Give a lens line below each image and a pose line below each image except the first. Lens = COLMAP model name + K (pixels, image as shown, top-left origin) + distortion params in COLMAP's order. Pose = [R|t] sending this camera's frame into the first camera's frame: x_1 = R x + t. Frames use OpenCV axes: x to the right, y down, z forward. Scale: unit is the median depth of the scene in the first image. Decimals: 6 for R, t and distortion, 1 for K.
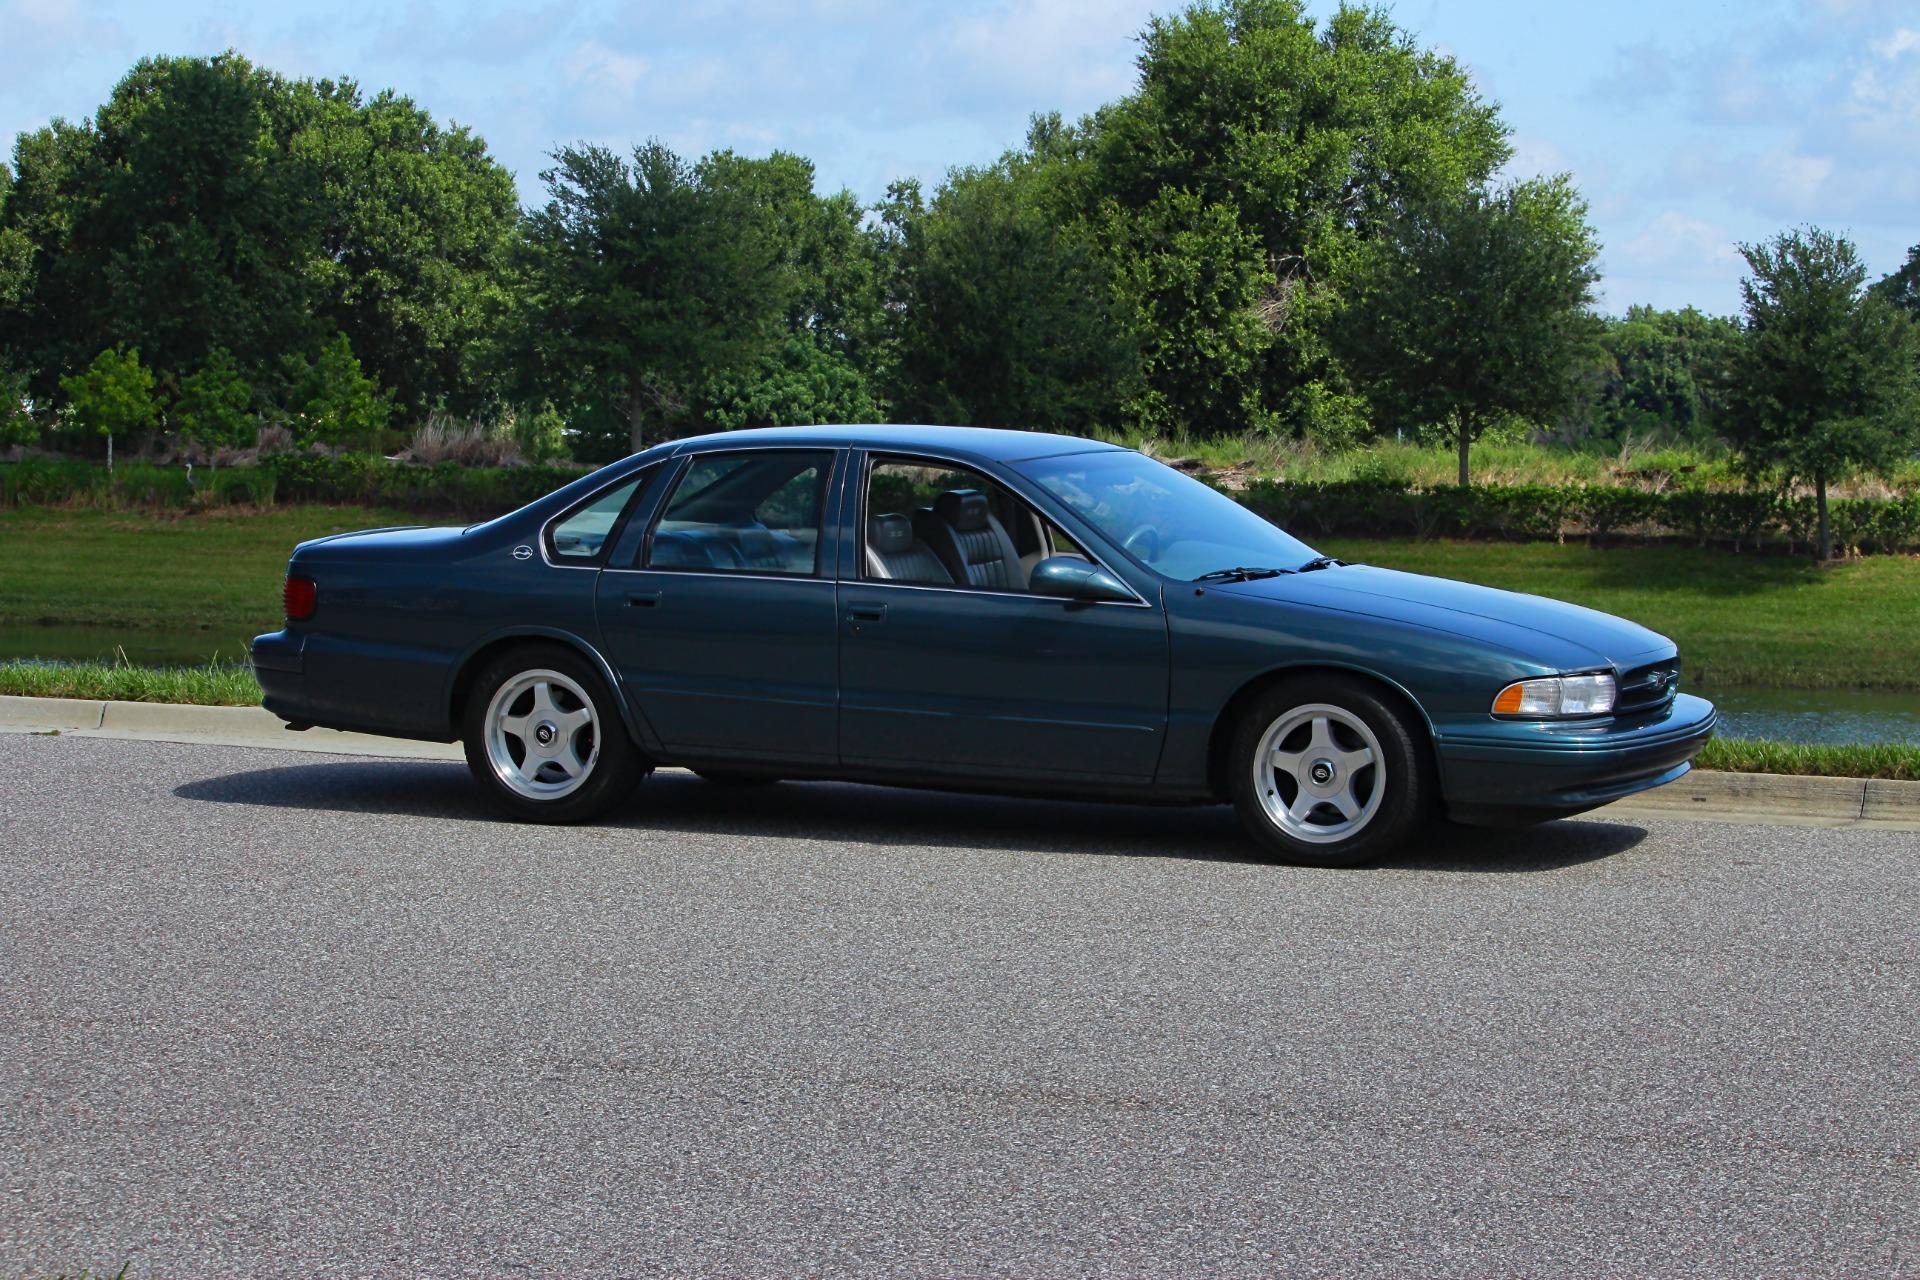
lens RADIAL K [[4928.9, 0, 965.8], [0, 4928.9, 664.1], [0, 0, 1]] dist [-0.430516, 0.176747]
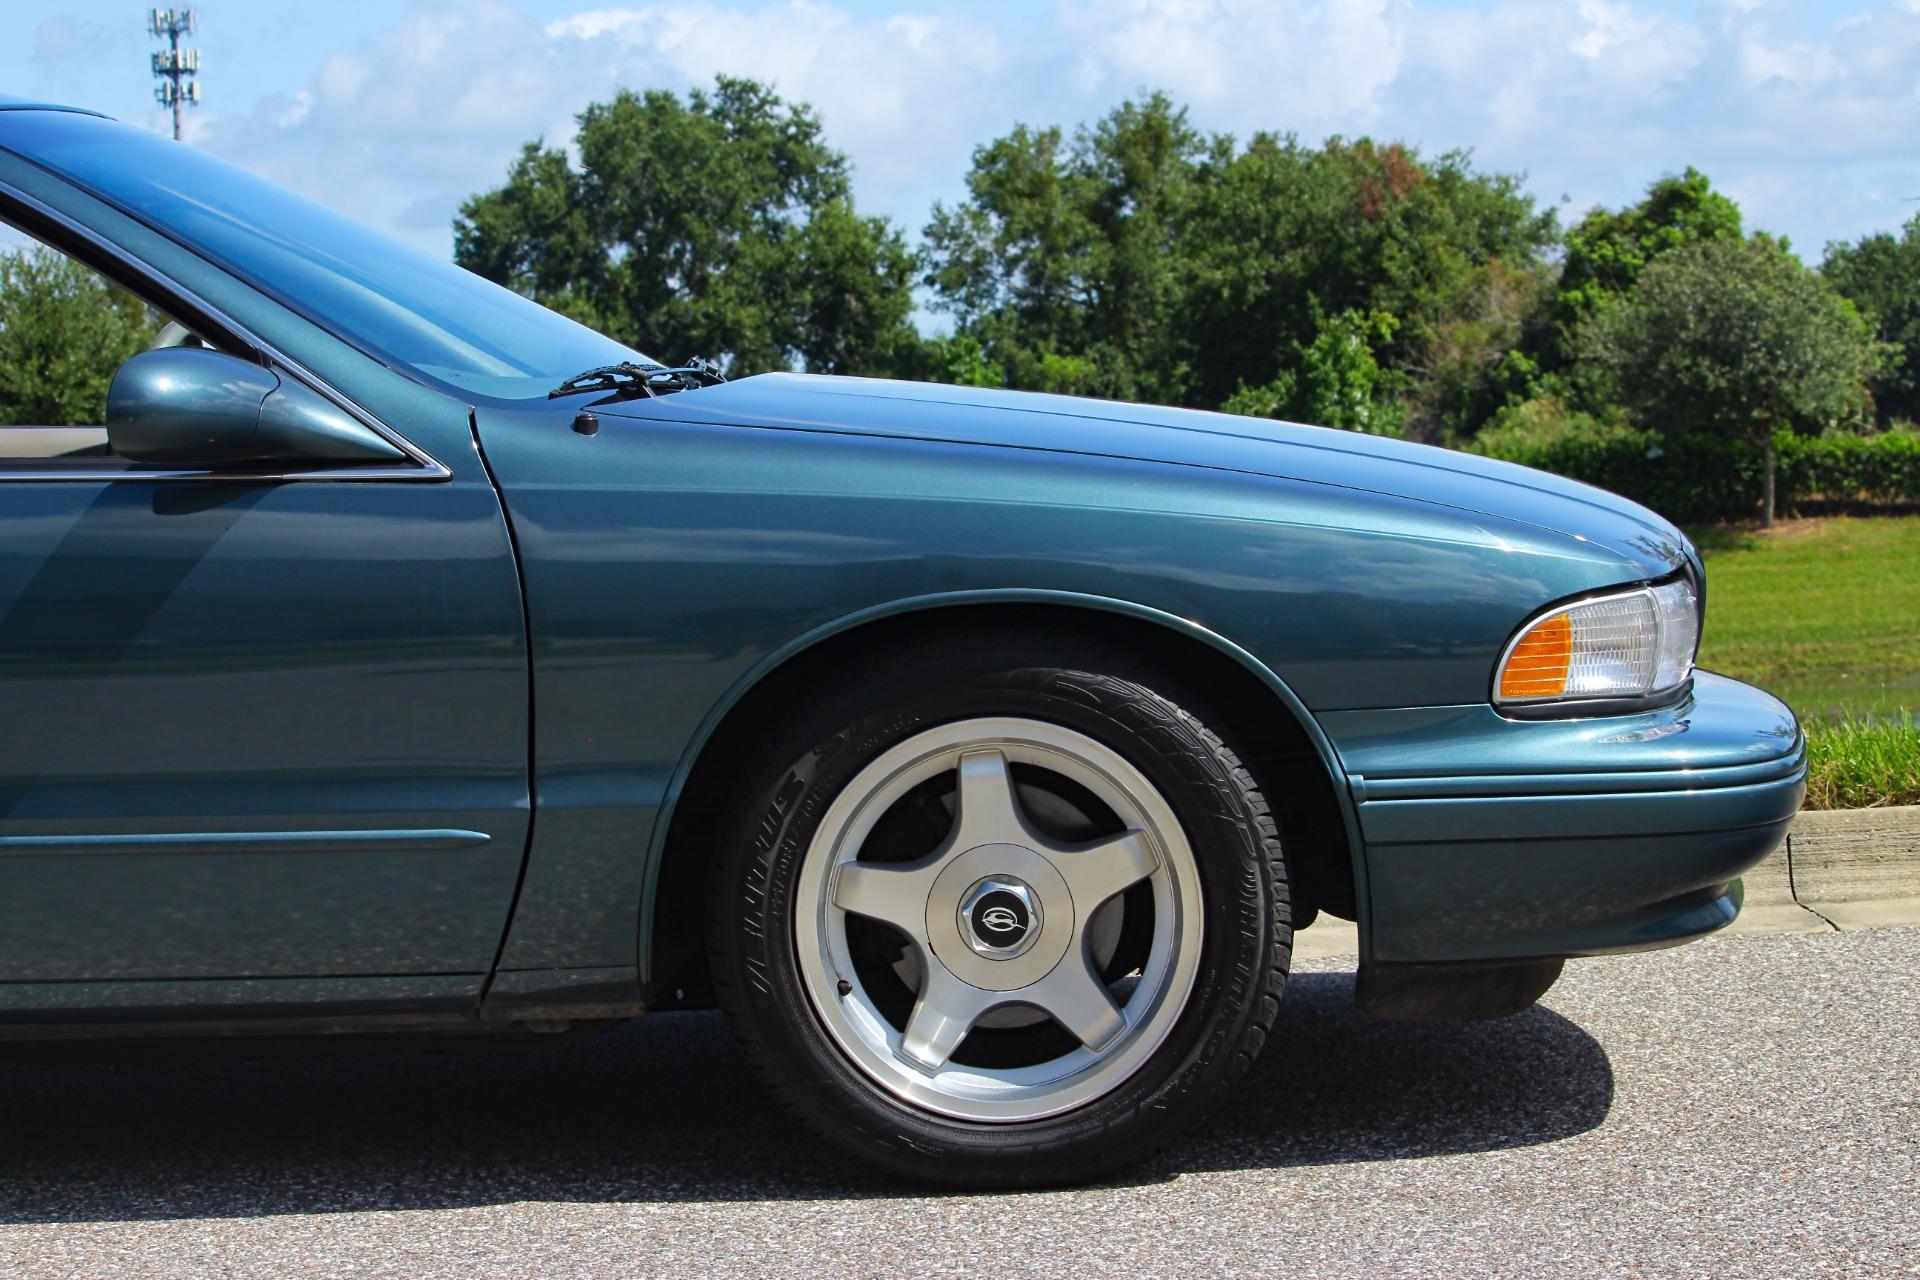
lens RADIAL K [[4928.9, 0, 965.8], [0, 4928.9, 664.1], [0, 0, 1]] dist [-0.430516, 0.176747]
pose [[0.922378, -0.074505, 0.379036, -0.010285], [0.080531, 0.996752, -0.000044, 0.000739], [-0.377802, 0.030565, 0.925382, 0.118763]]
